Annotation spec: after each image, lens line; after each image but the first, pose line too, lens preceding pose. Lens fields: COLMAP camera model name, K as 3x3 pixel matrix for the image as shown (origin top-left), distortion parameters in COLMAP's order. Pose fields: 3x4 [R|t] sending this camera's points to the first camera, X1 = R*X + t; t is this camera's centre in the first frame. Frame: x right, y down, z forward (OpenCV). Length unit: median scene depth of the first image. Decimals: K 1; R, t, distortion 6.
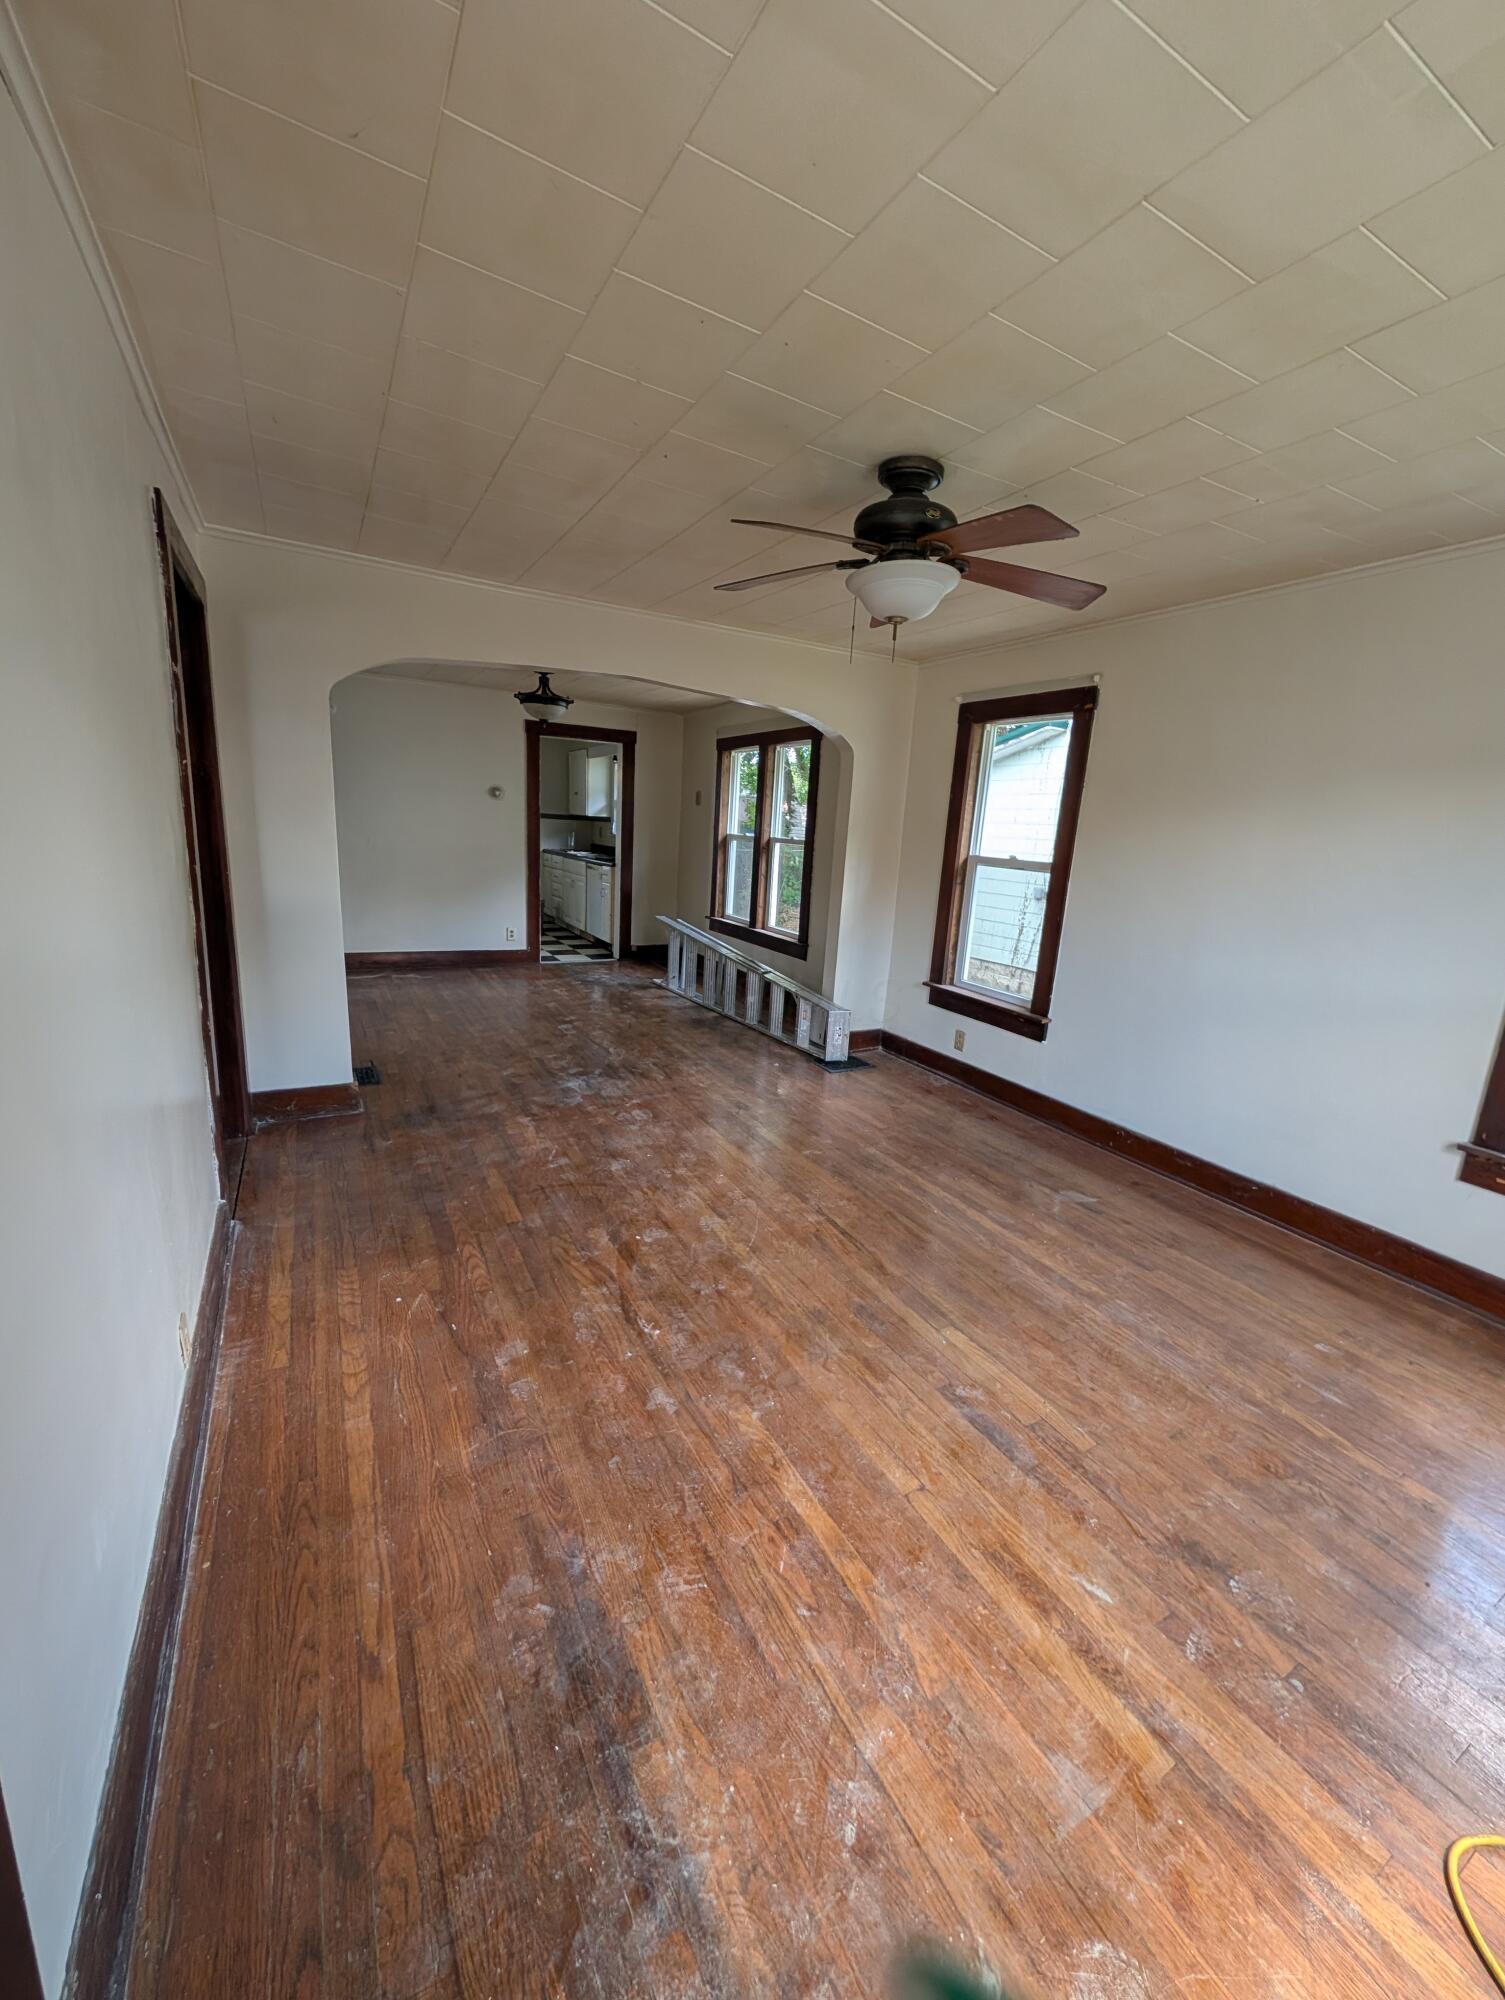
lens RADIAL K [[770.8, 0, 747.6], [0, 770.8, 995.7], [0, 0, 1]] dist [-0.001043, 0.000504]
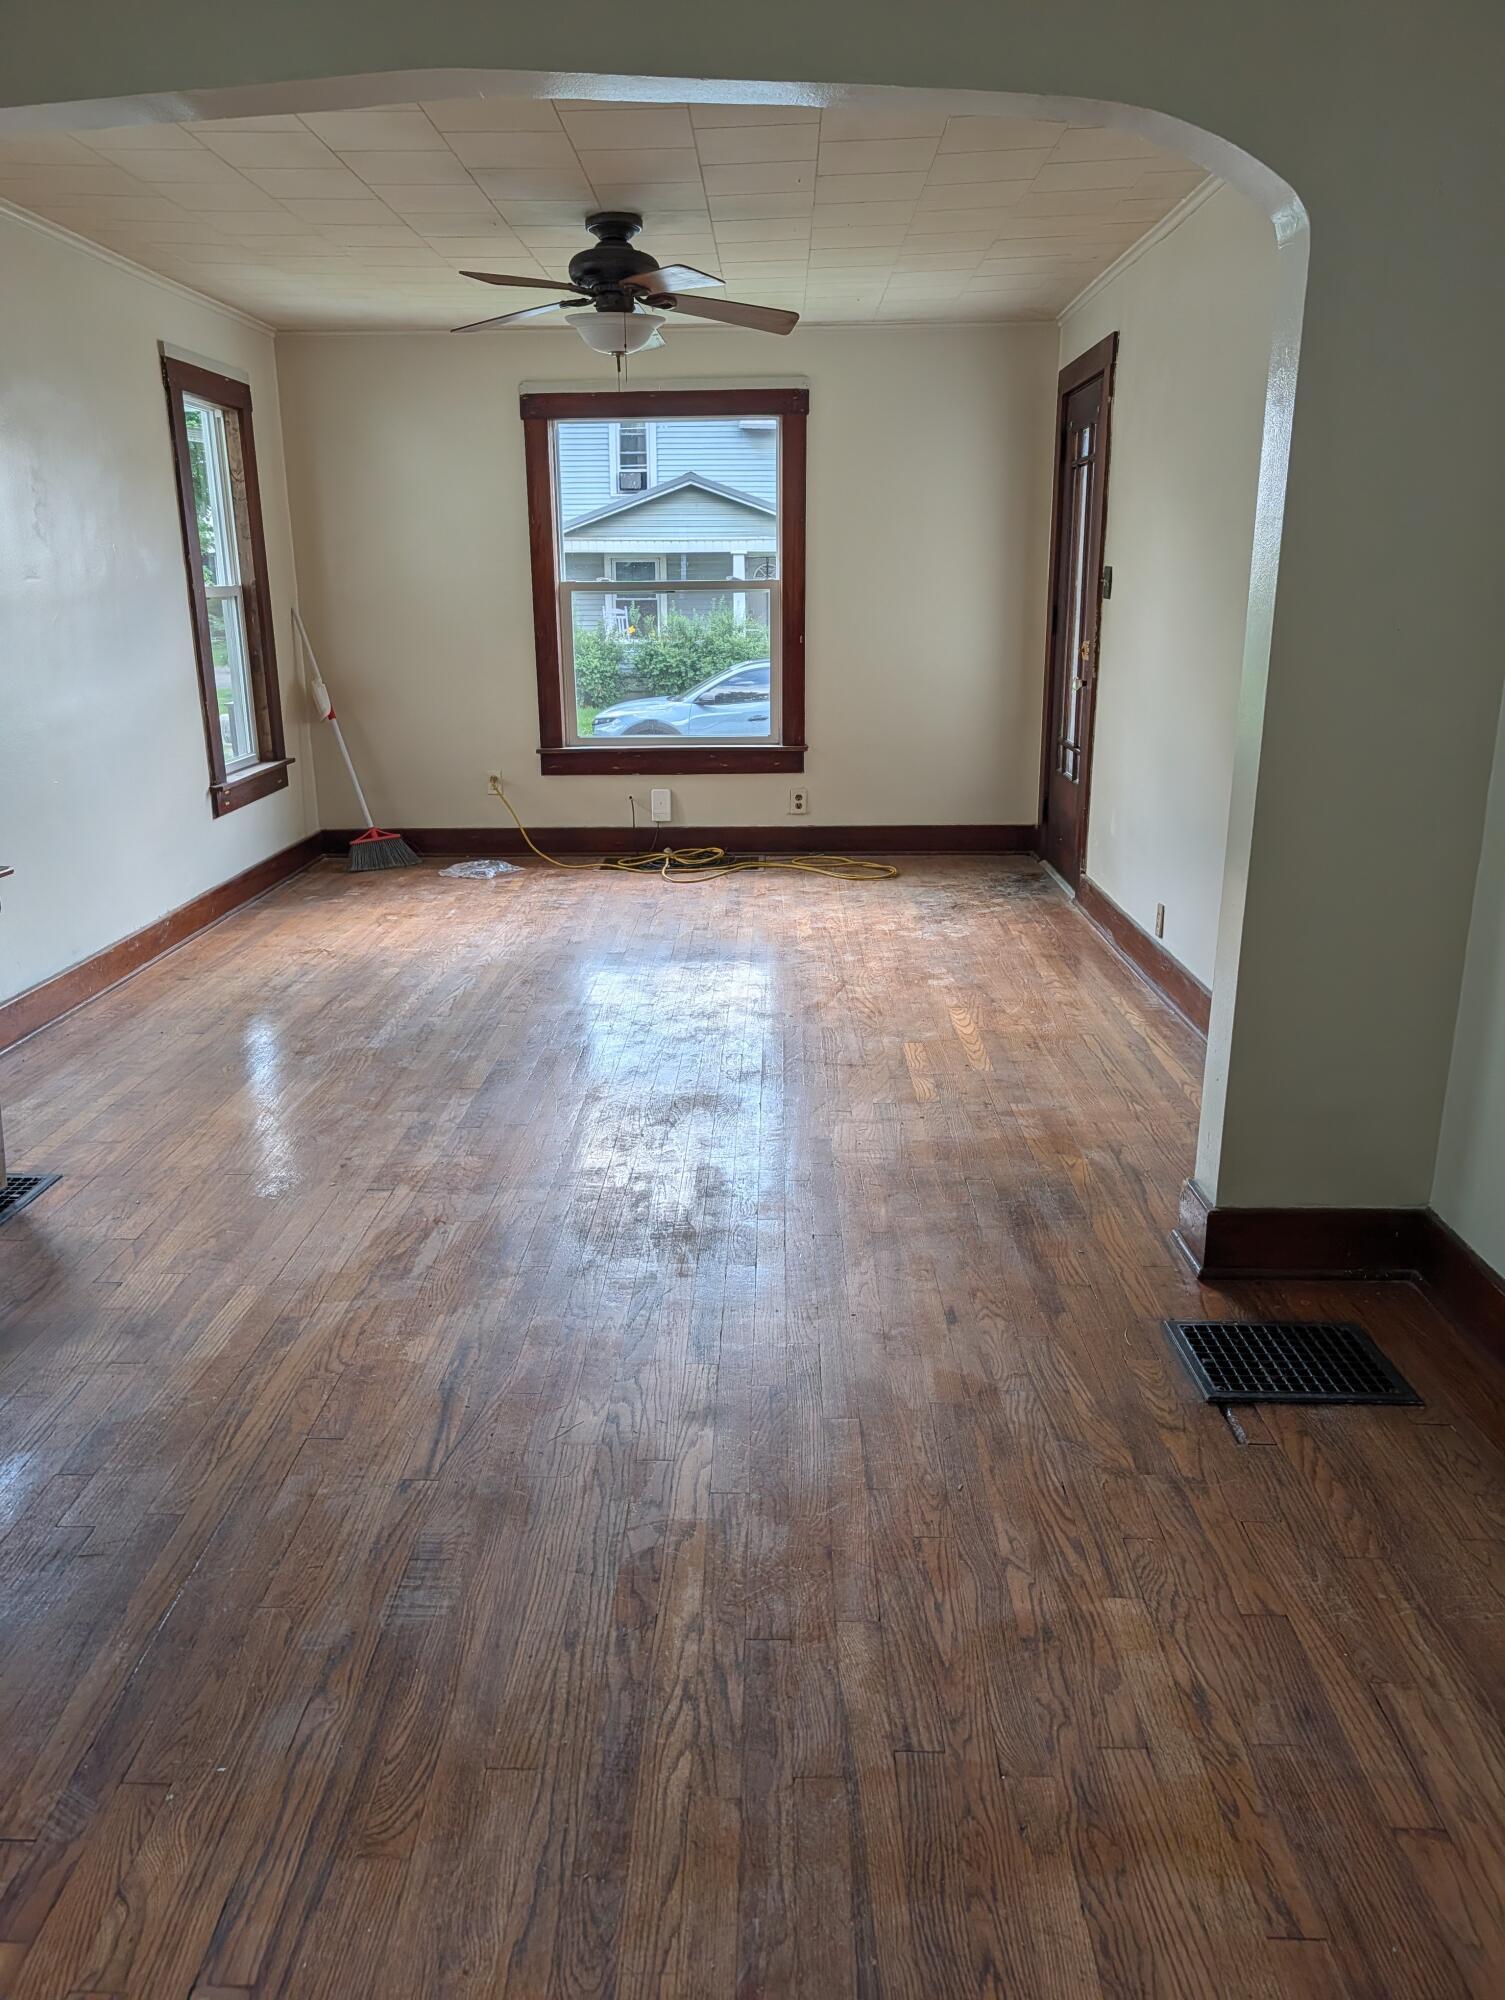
lens RADIAL K [[1428.9, 0, 725.1], [0, 1428.9, 1013.0], [0, 0, 1]] dist [0.018606, -0.009663]
pose [[-0.856901, -0.193329, 0.477855, -0.638781], [0.074685, 0.870663, 0.486176, -0.373508], [-0.510043, 0.452293, -0.731633, 1.646300]]
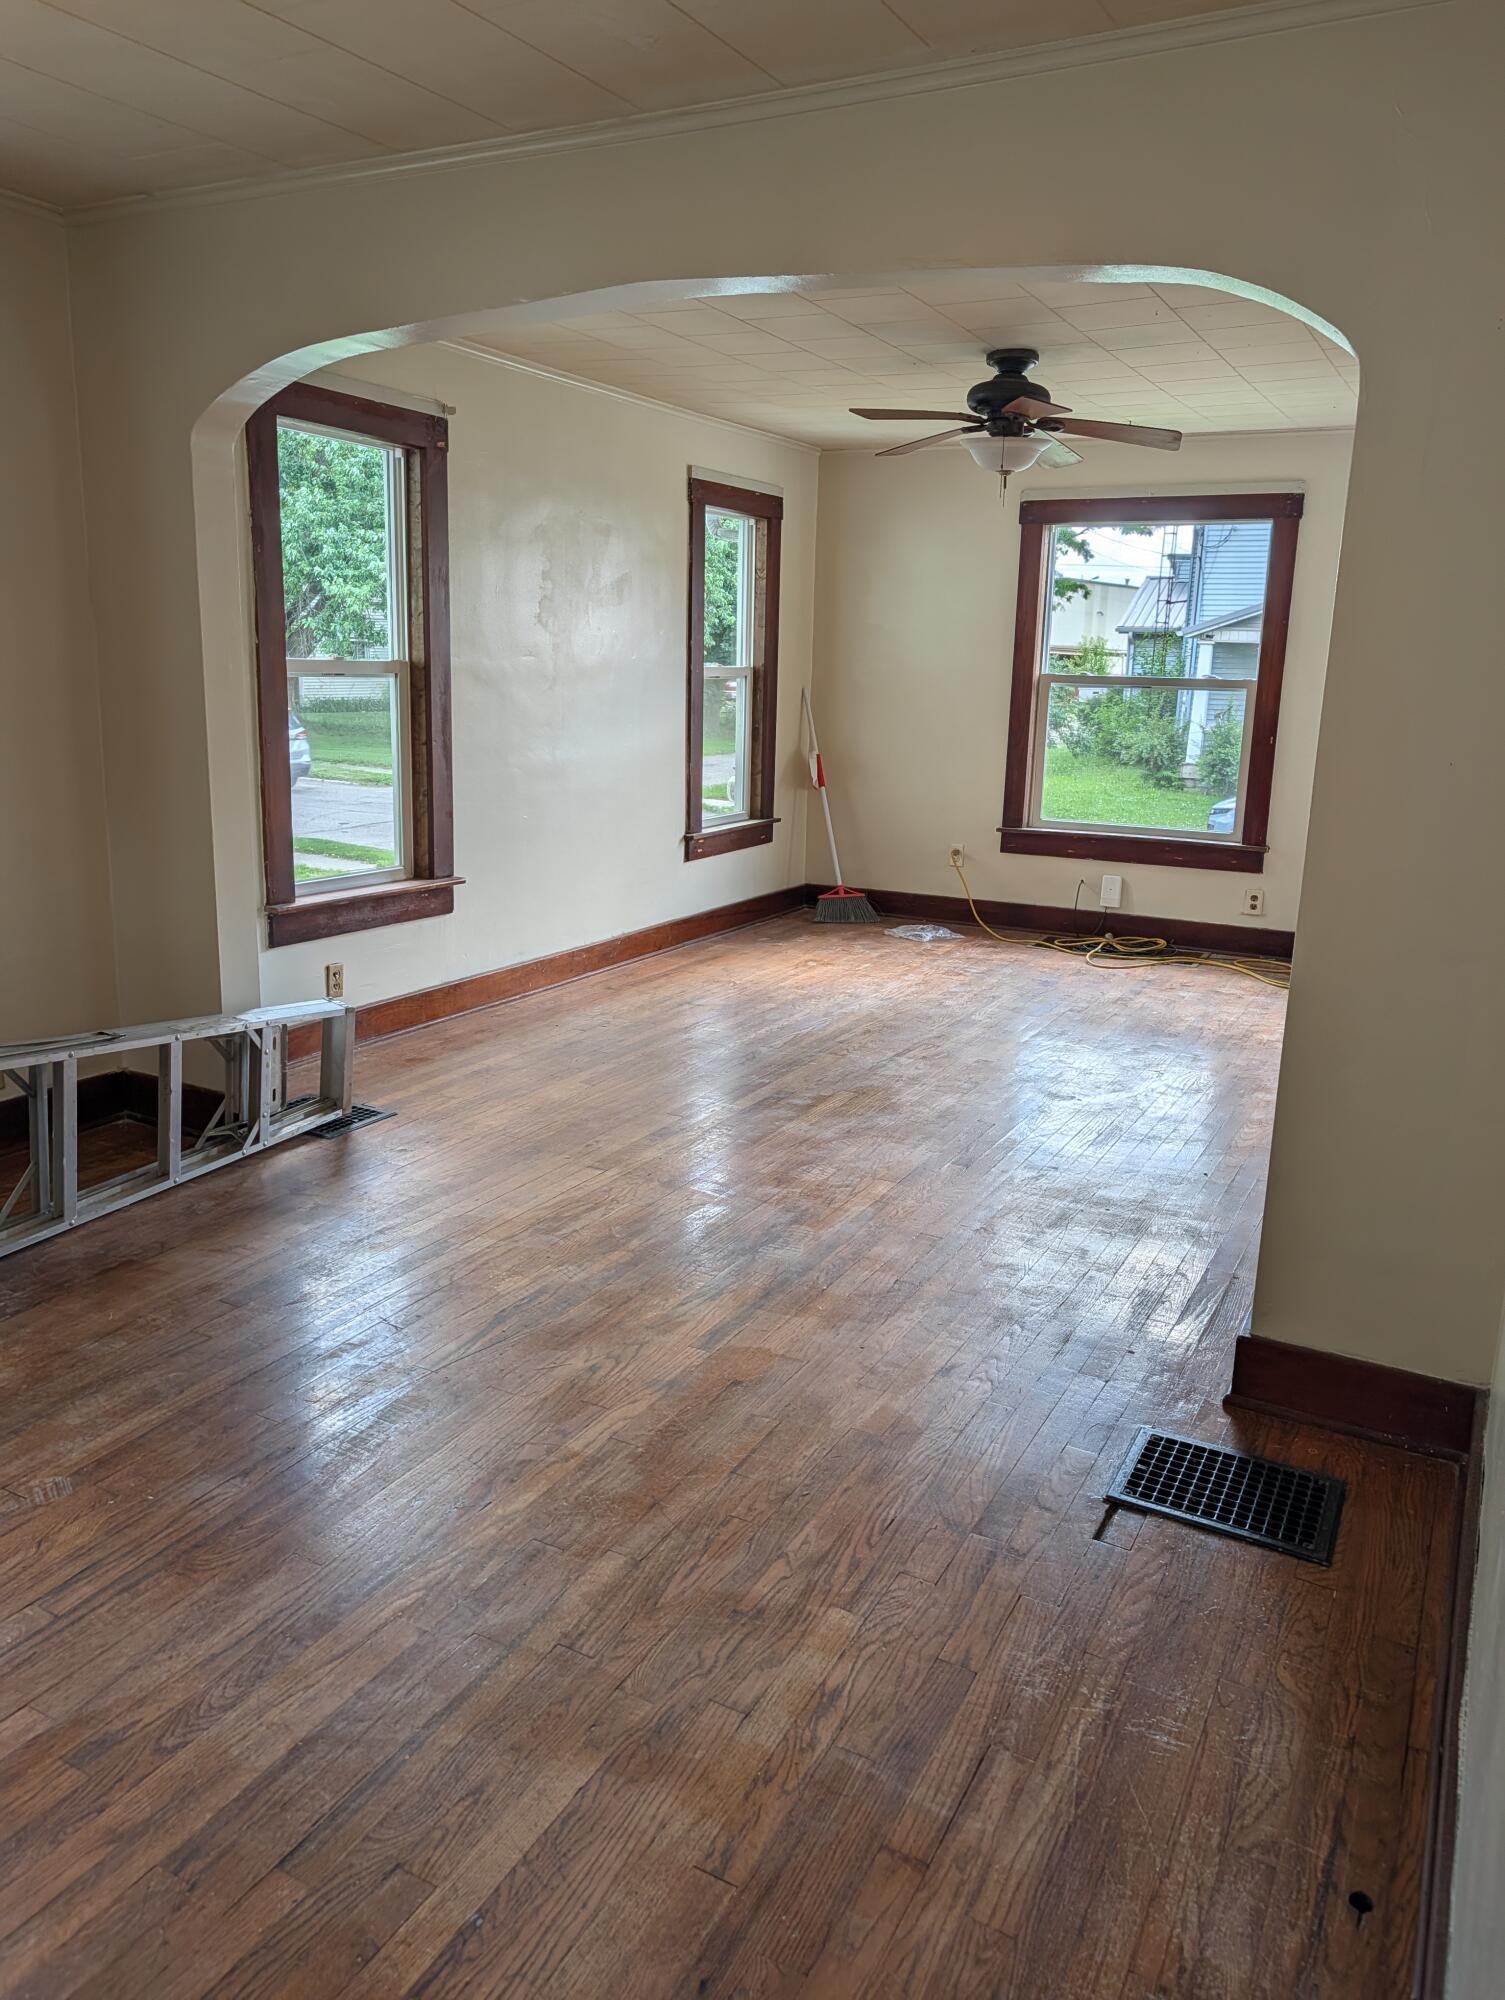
lens RADIAL K [[1418.6, 0, 752.5], [0, 1418.6, 1000.0], [0, 0, 1]] dist [0.011805, 0.000154]
pose [[-0.537887, -0.264982, 0.800289, -0.921653], [0.127883, 0.912681, 0.388148, -0.371099], [-0.833261, 0.311123, -0.457033, 1.502567]]
